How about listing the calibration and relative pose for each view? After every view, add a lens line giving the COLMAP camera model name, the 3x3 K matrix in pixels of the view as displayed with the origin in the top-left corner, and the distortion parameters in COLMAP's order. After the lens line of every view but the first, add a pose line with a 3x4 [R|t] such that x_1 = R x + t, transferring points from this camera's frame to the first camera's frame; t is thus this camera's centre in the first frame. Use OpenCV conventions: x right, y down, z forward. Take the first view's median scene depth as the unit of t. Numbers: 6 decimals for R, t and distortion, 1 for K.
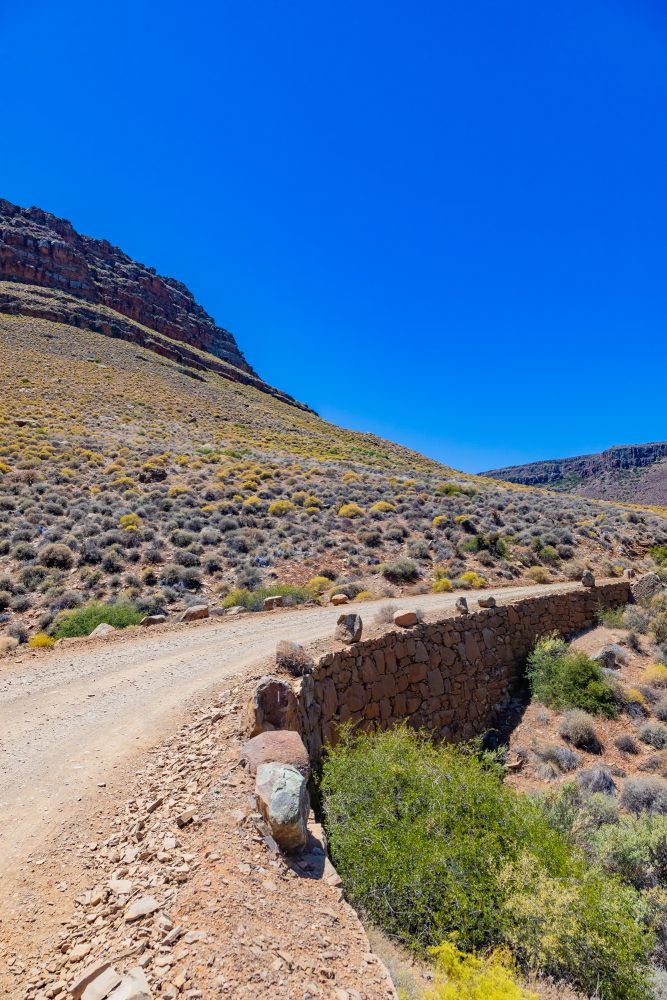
lens RADIAL K [[682.9, 0, 333.5], [0, 682.9, 500.0], [0, 0, 1]] dist [0.021508, 0.001777]
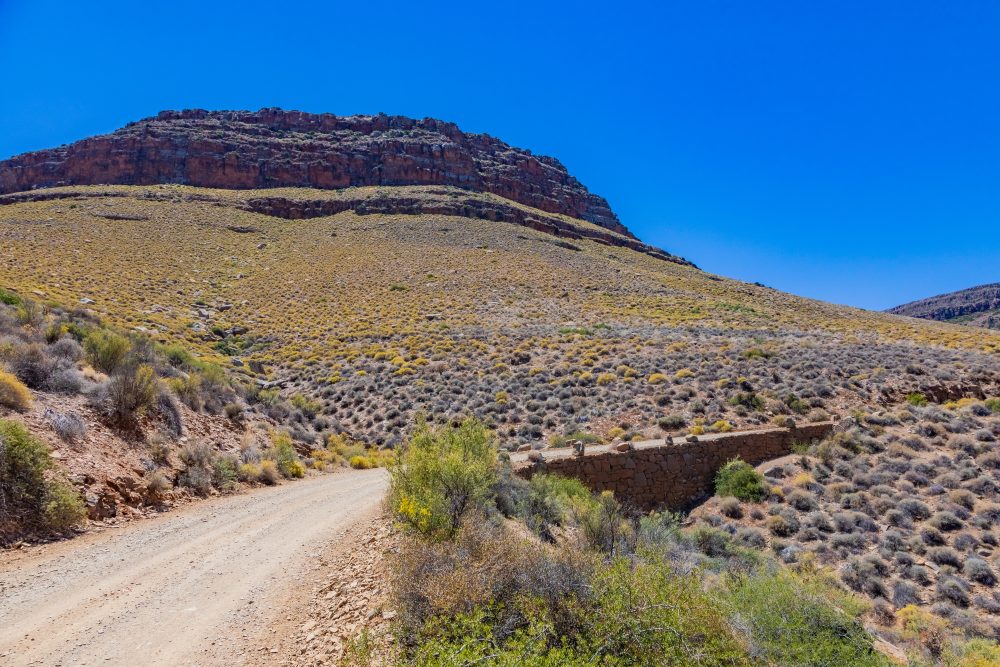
lens RADIAL K [[682.9, 0, 500.0], [0, 682.9, 333.5], [0, 0, 1]] dist [0.021508, 0.001777]
pose [[0.944559, -0.080051, -0.318435, 0.174830], [0.070036, 0.996626, -0.042799, -0.038058], [0.320787, 0.018124, 0.946978, -0.403780]]
